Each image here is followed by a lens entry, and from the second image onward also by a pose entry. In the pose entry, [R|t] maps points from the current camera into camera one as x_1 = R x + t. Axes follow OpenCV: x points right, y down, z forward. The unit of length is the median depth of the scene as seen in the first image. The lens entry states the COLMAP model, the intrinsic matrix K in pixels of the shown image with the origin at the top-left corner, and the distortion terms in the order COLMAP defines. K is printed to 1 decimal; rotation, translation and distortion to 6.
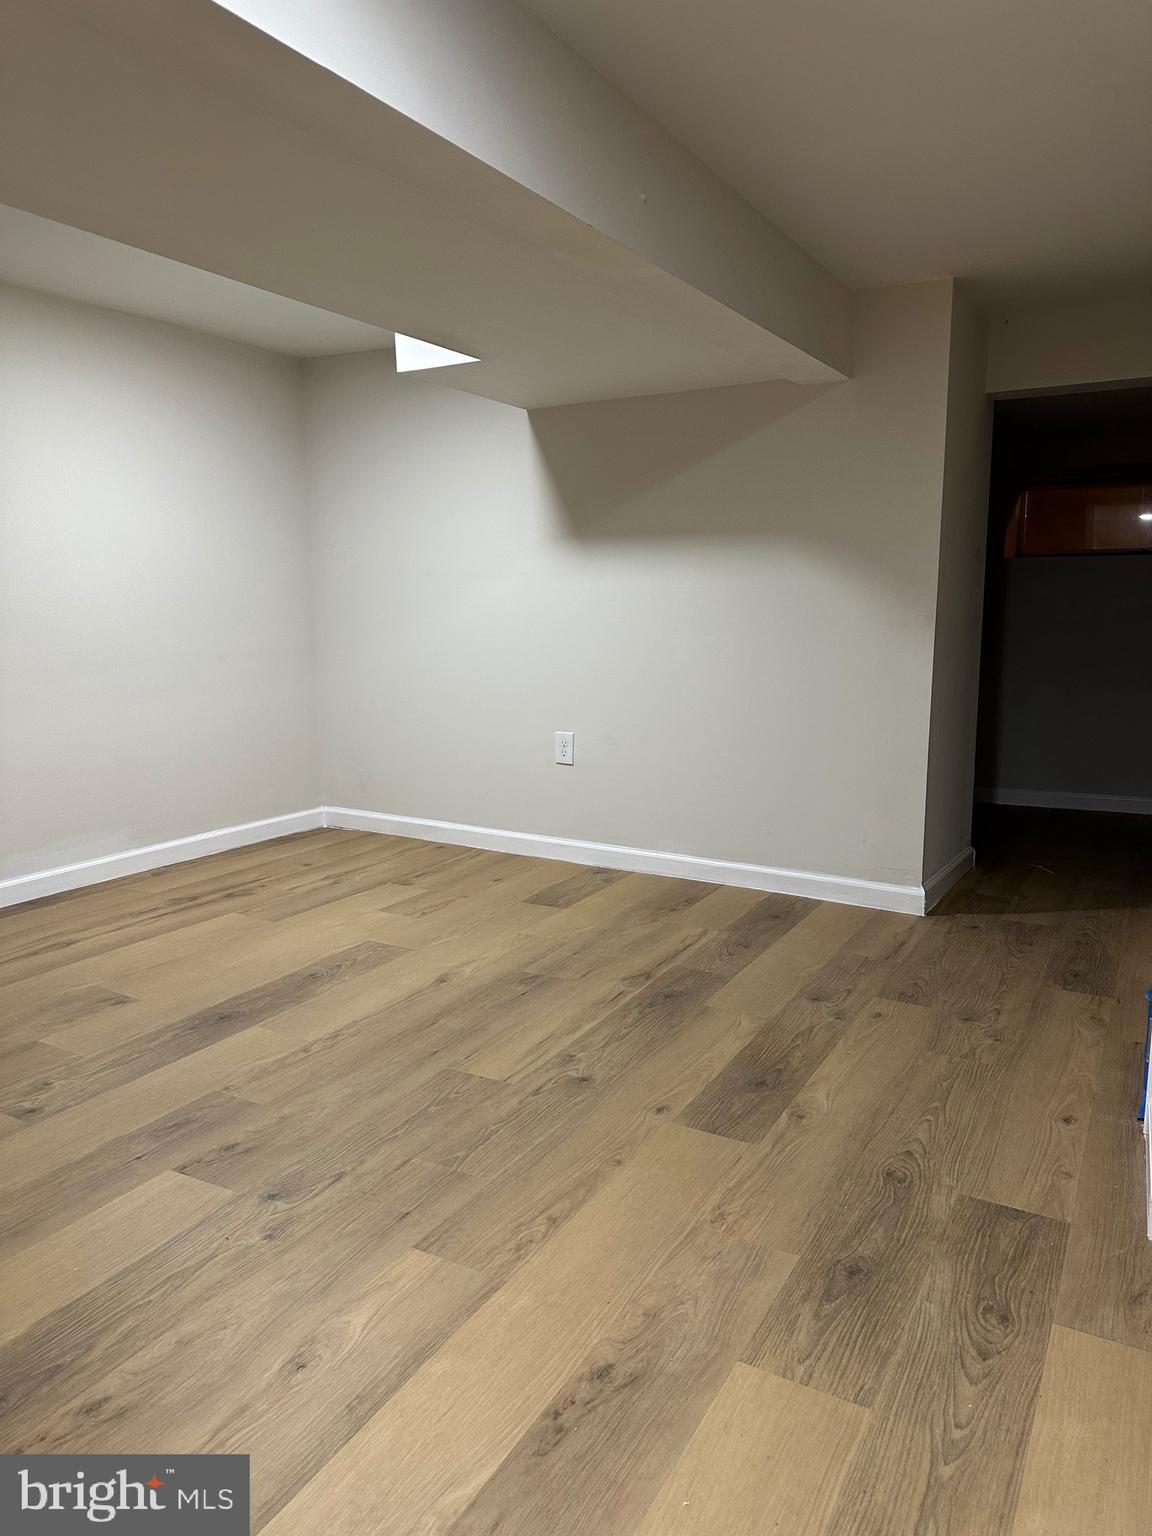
lens RADIAL K [[1049.6, 0, 610.2], [0, 1049.6, 758.6], [0, 0, 1]] dist [0.025310, -0.017401]
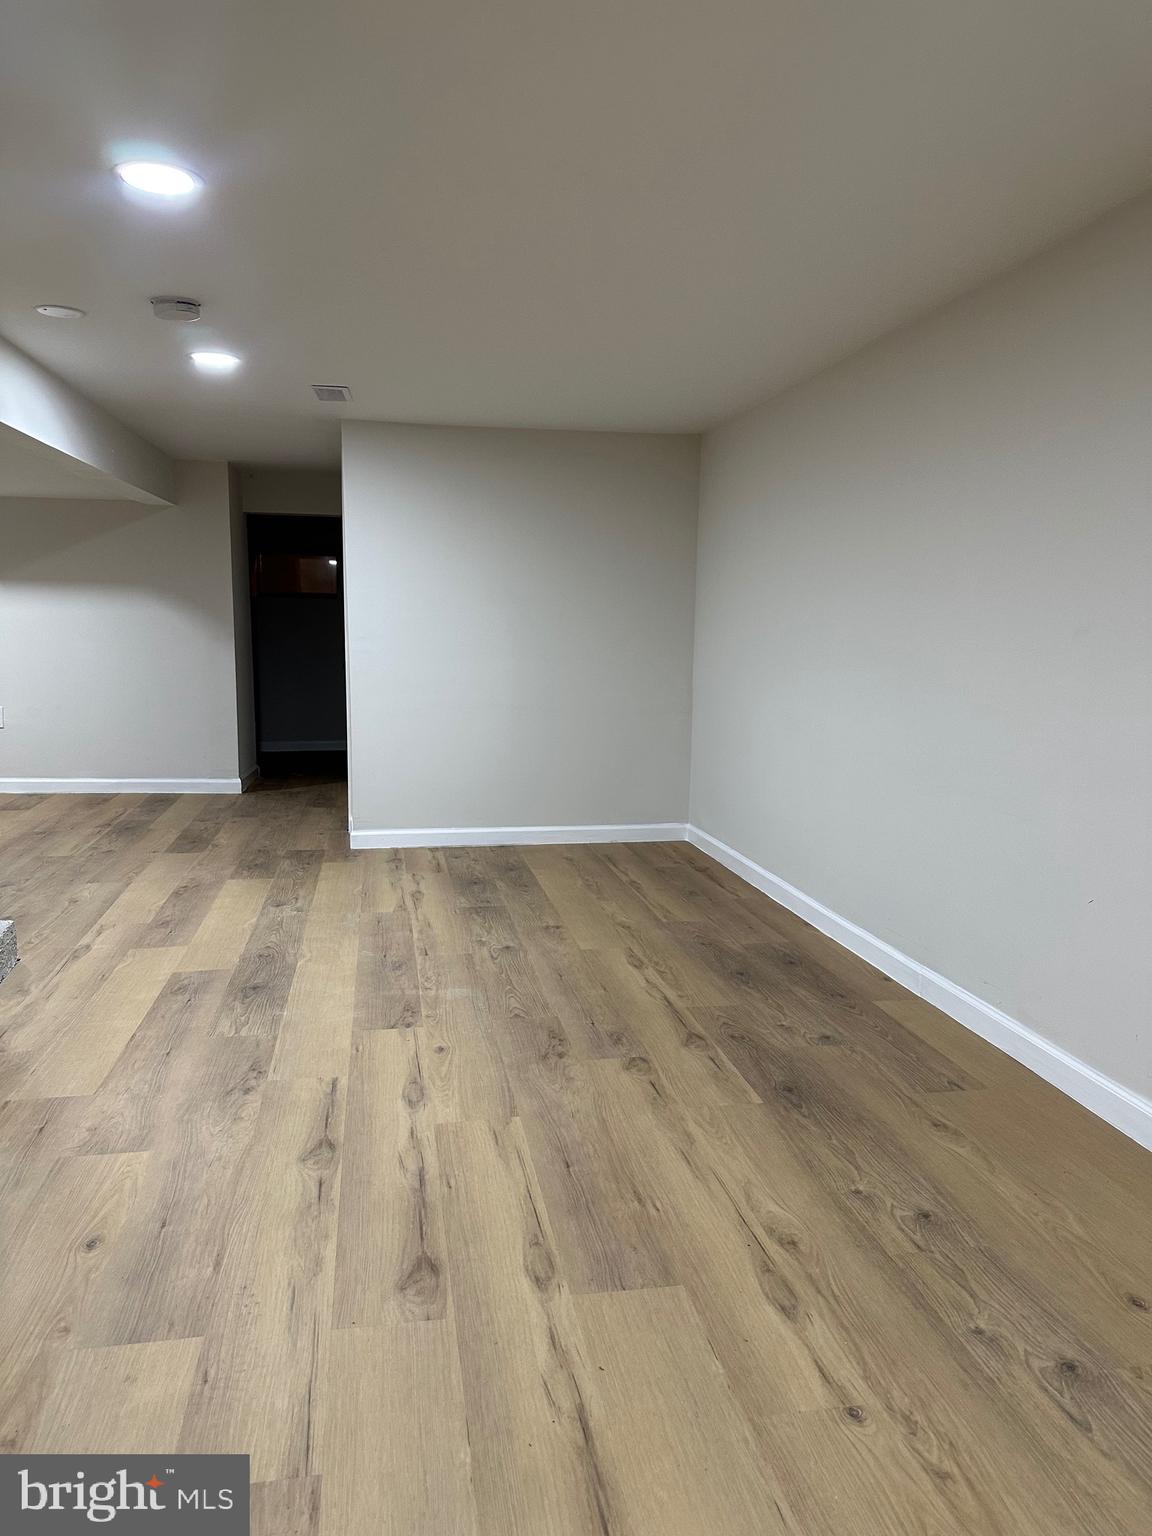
lens RADIAL K [[1049.6, 0, 582.6], [0, 1049.6, 772.9], [0, 0, 1]] dist [0.025310, -0.017401]
pose [[0.773785, -0.075297, 0.628957, -0.858164], [0.076436, 0.996754, 0.025292, 0.229579], [-0.628819, 0.028504, 0.777029, -1.776807]]
